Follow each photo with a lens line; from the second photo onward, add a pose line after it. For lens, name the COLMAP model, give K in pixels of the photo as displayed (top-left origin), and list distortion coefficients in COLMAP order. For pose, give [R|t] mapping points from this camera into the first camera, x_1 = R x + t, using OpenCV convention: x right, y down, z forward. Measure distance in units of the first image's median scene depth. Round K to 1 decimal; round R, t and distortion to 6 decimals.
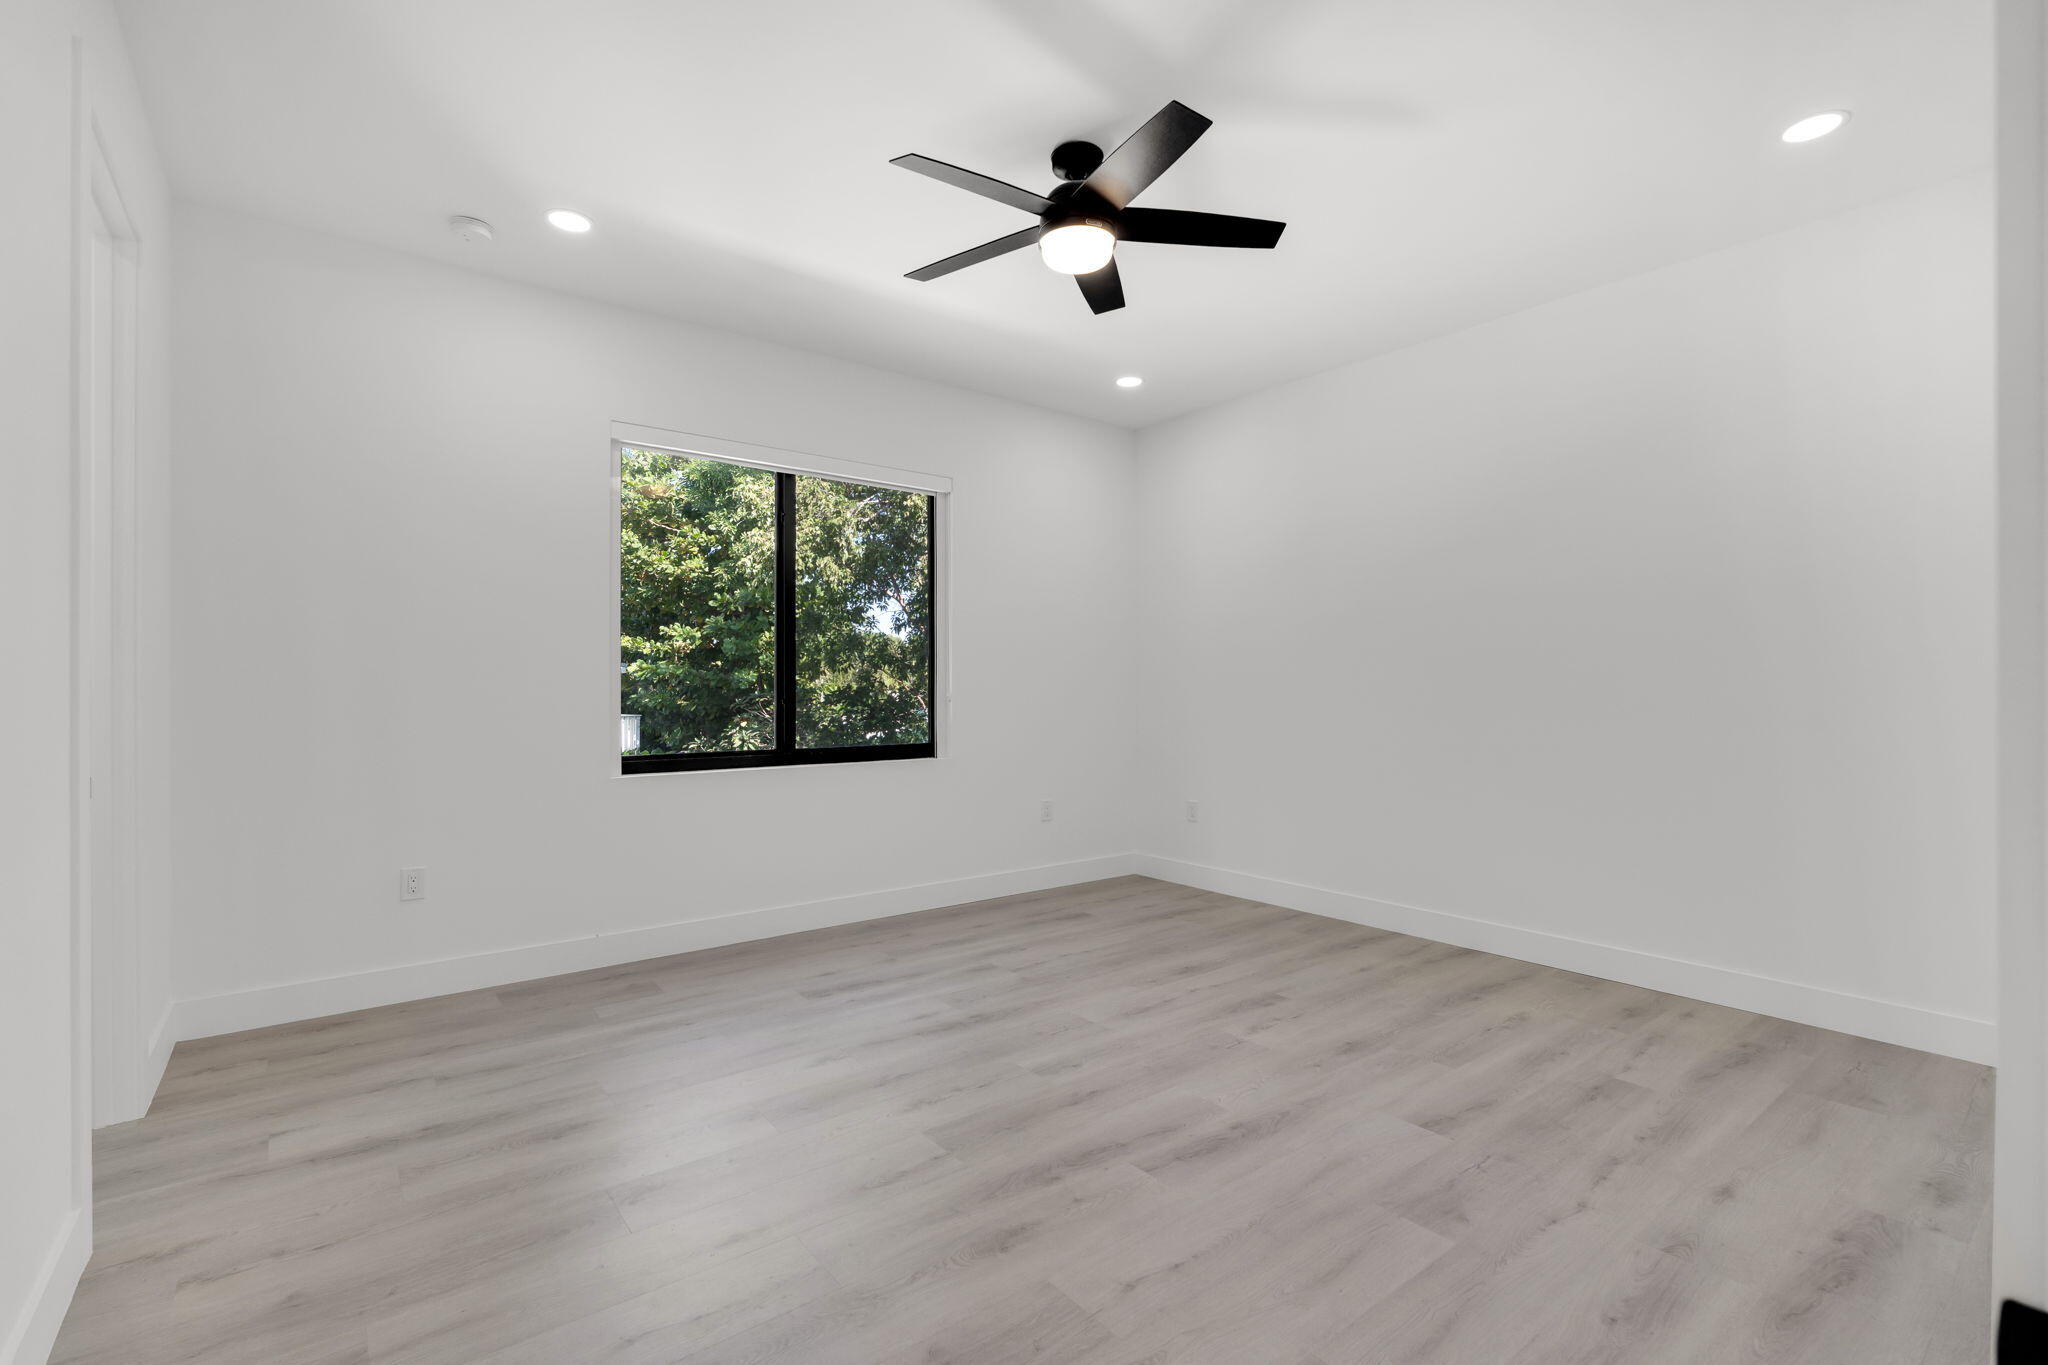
lens RADIAL K [[892.6, 0, 1039.0], [0, 892.6, 679.5], [0, 0, 1]] dist [-0.001795, -0.000113]
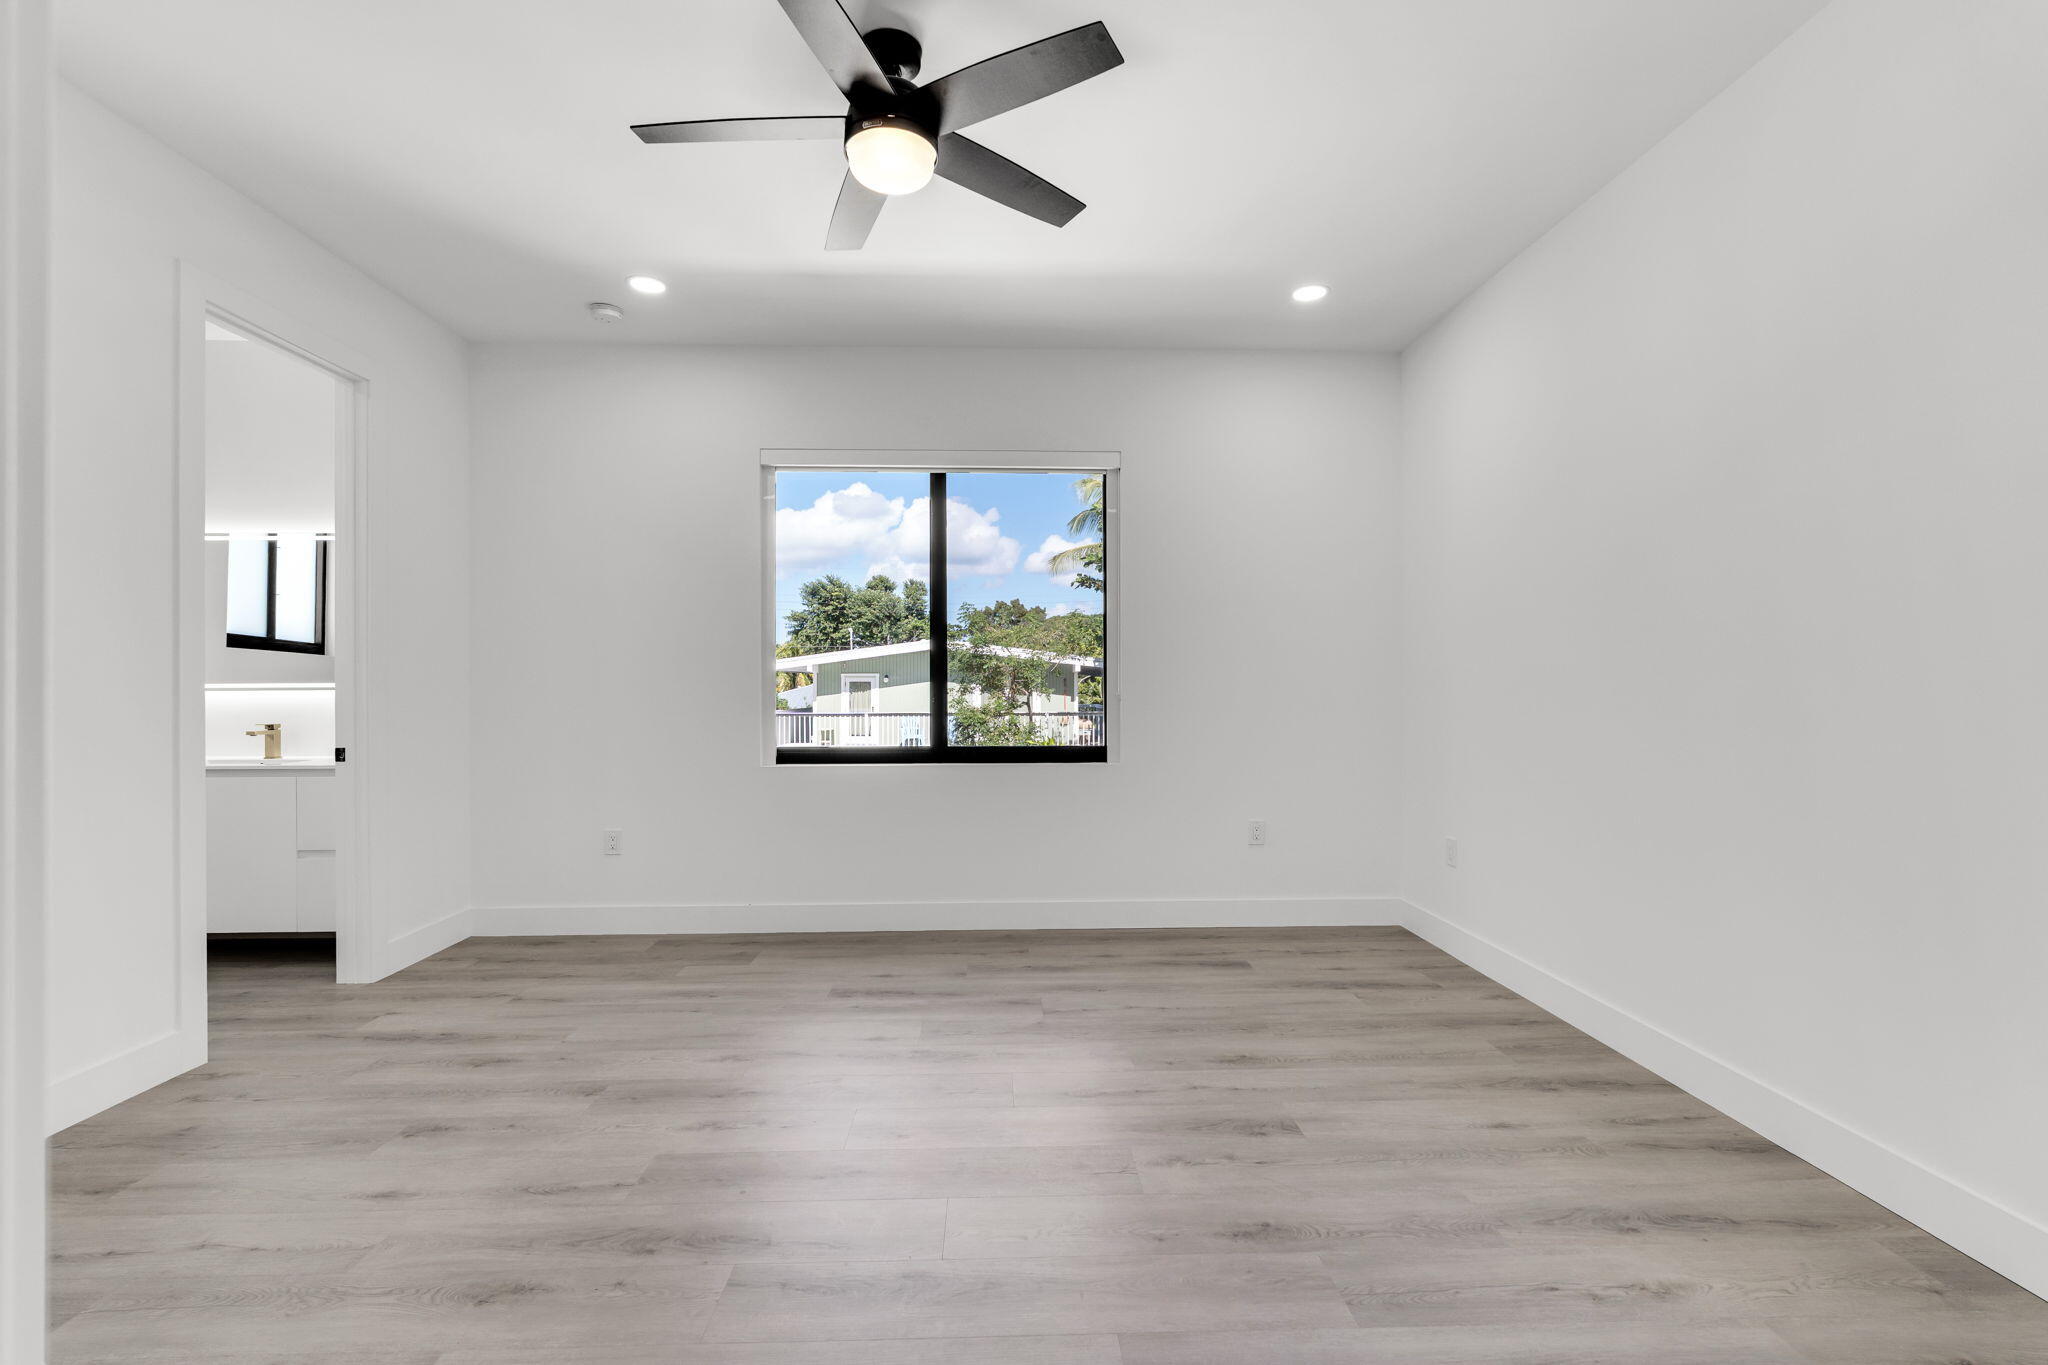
lens RADIAL K [[892.6, 0, 1039.3], [0, 892.6, 679.2], [0, 0, 1]] dist [-0.001795, -0.000113]
pose [[0.812565, -0.007934, -0.582817, 0.541267], [0.008234, 0.999964, -0.002132, 0.006522], [0.582813, -0.003066, 0.812601, 0.337553]]
